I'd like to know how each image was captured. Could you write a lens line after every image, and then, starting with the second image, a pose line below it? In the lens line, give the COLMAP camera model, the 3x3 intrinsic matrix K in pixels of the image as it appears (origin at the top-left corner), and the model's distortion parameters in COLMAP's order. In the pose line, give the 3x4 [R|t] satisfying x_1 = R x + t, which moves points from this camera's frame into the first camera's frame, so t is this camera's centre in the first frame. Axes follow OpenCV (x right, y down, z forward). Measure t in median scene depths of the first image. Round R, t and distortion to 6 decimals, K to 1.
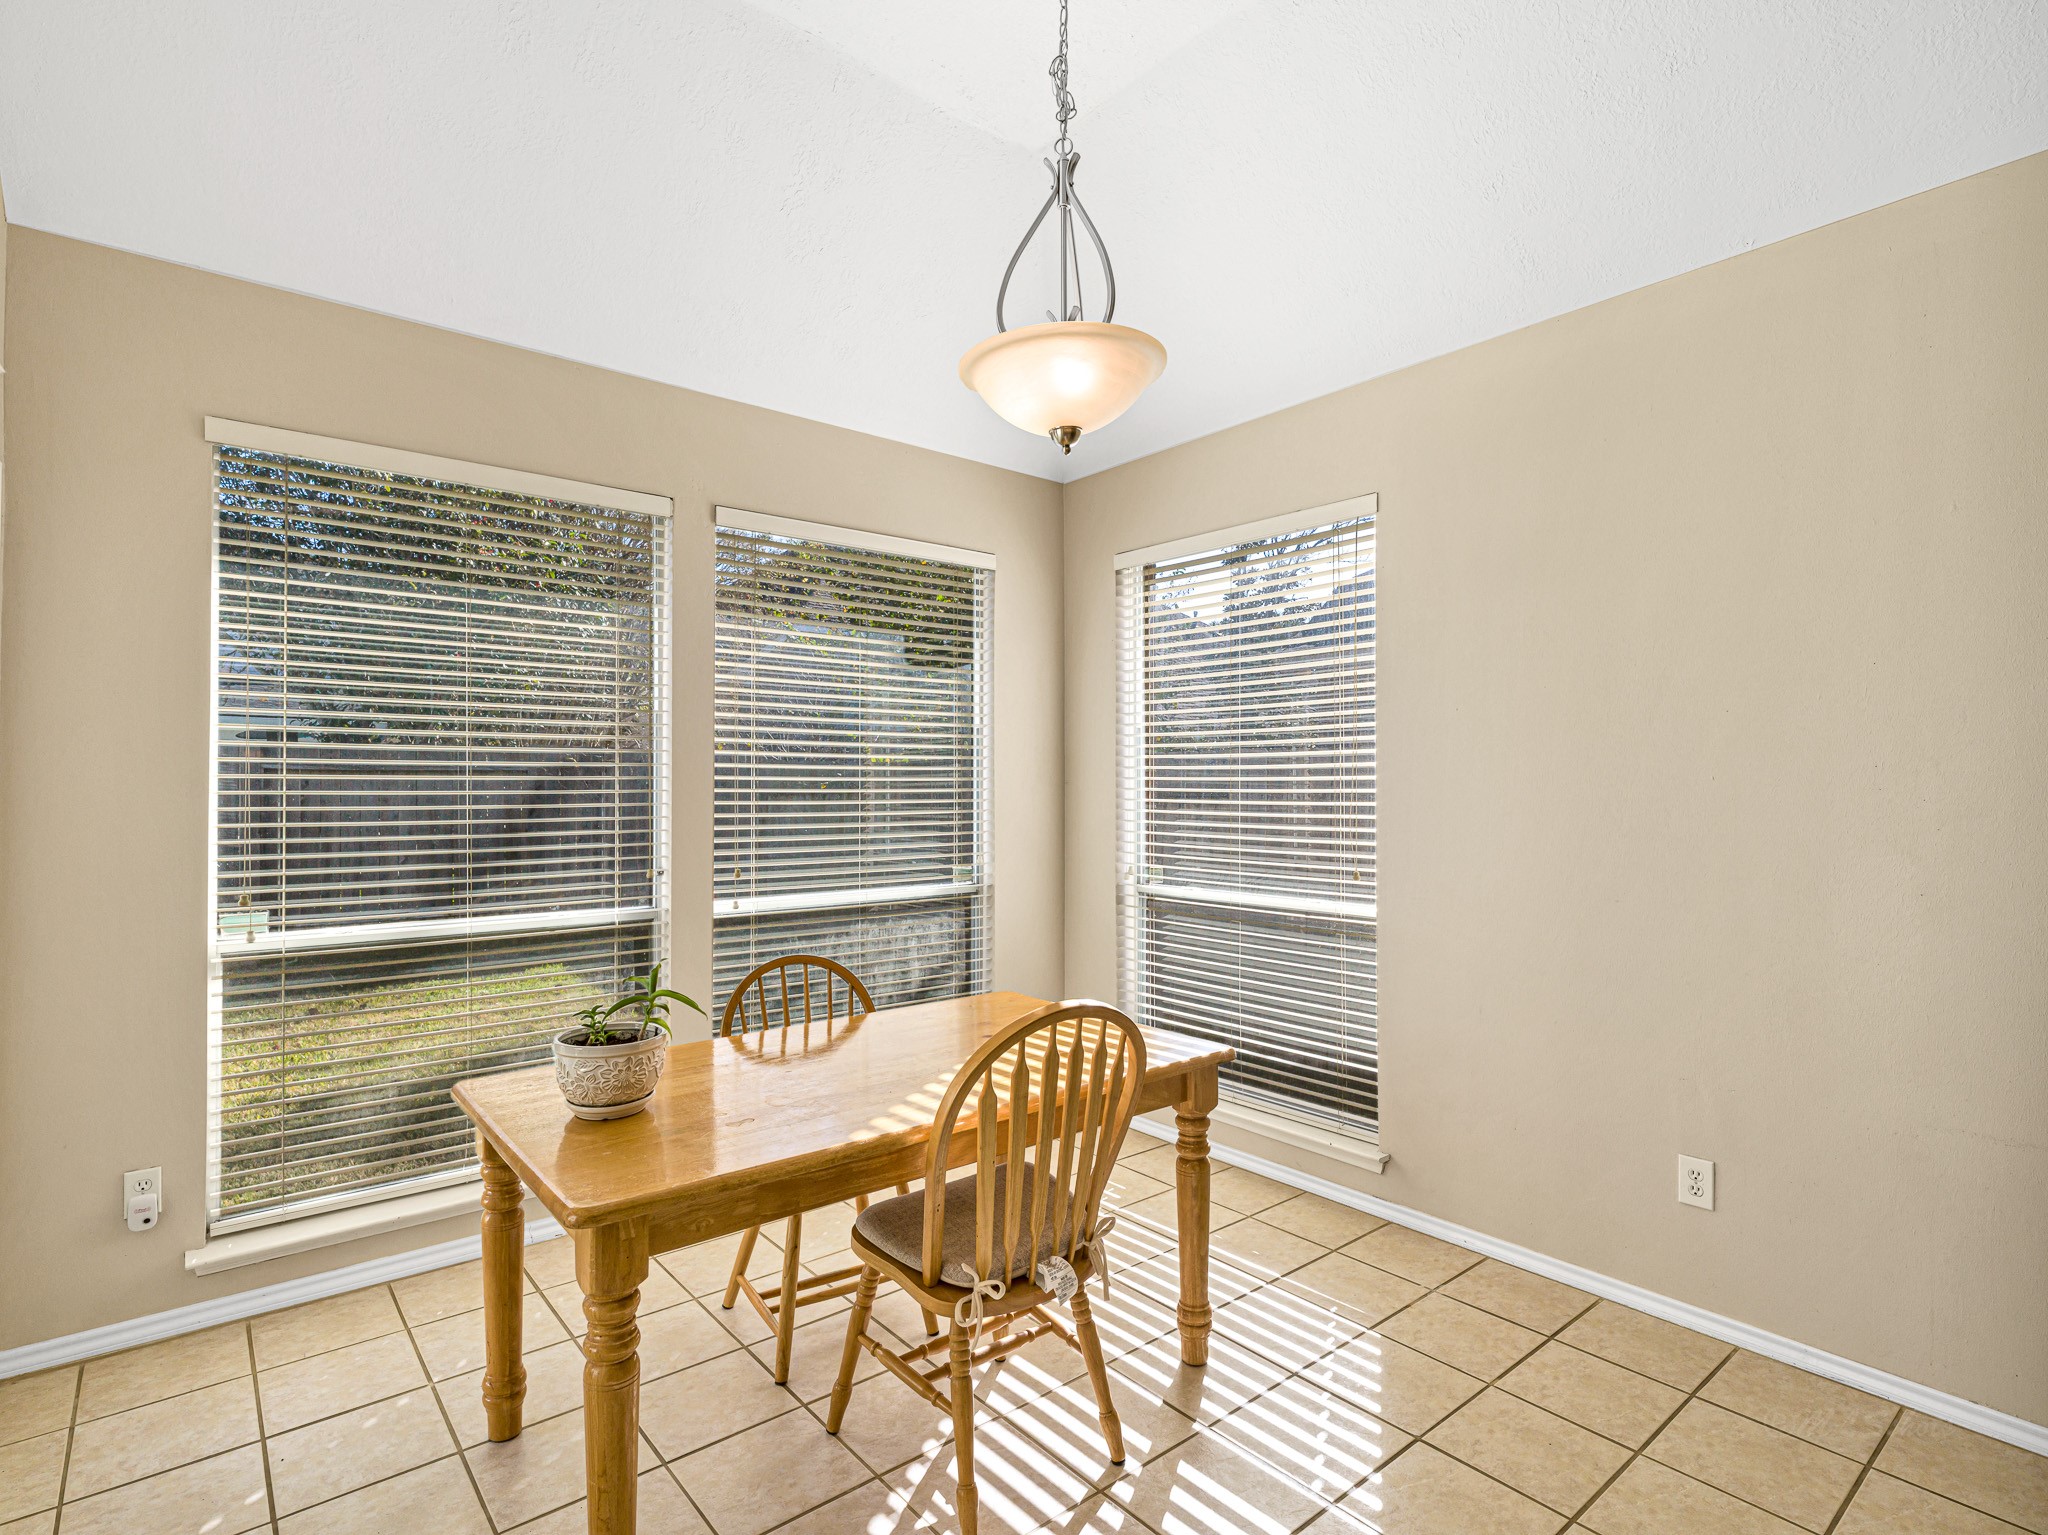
lens RADIAL K [[1032.7, 0, 1028.5], [0, 1032.7, 787.6], [0, 0, 1]] dist [-0.000153, -0.000554]
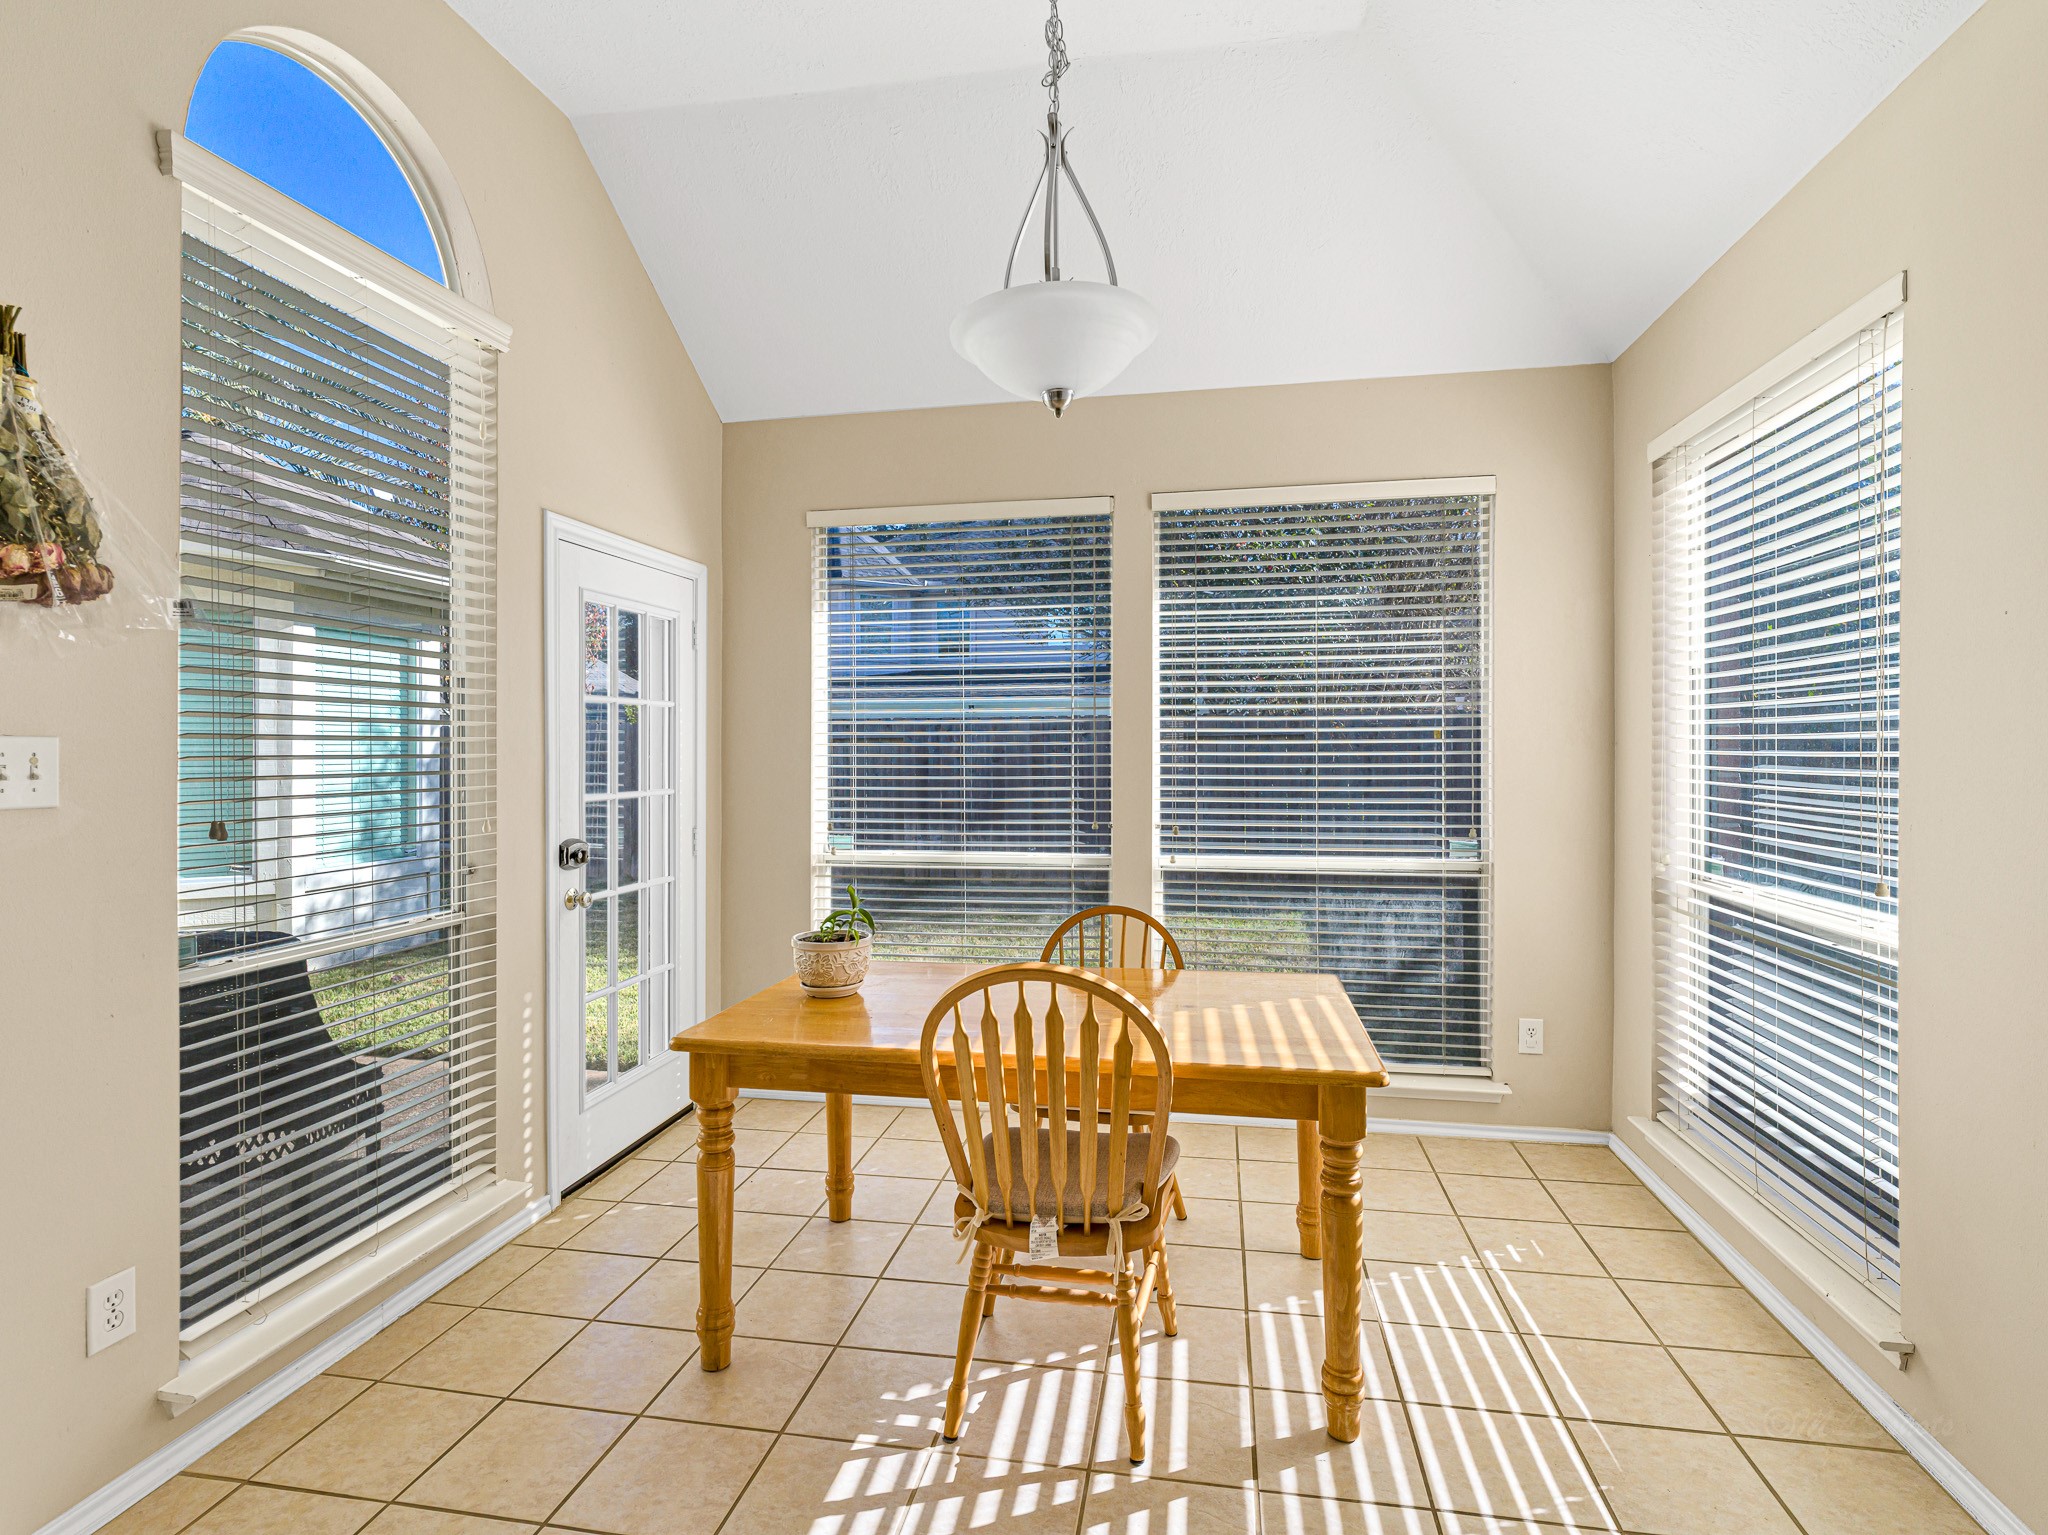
lens RADIAL K [[1022.6, 0, 1024.0], [0, 1022.6, 767.5], [0, 0, 1]] dist [-0.001174, -0.000985]
pose [[0.646845, 0.010782, -0.762545, 0.464481], [0.002992, 0.999856, 0.016675, -0.001362], [0.762616, -0.013068, 0.646720, 0.203739]]
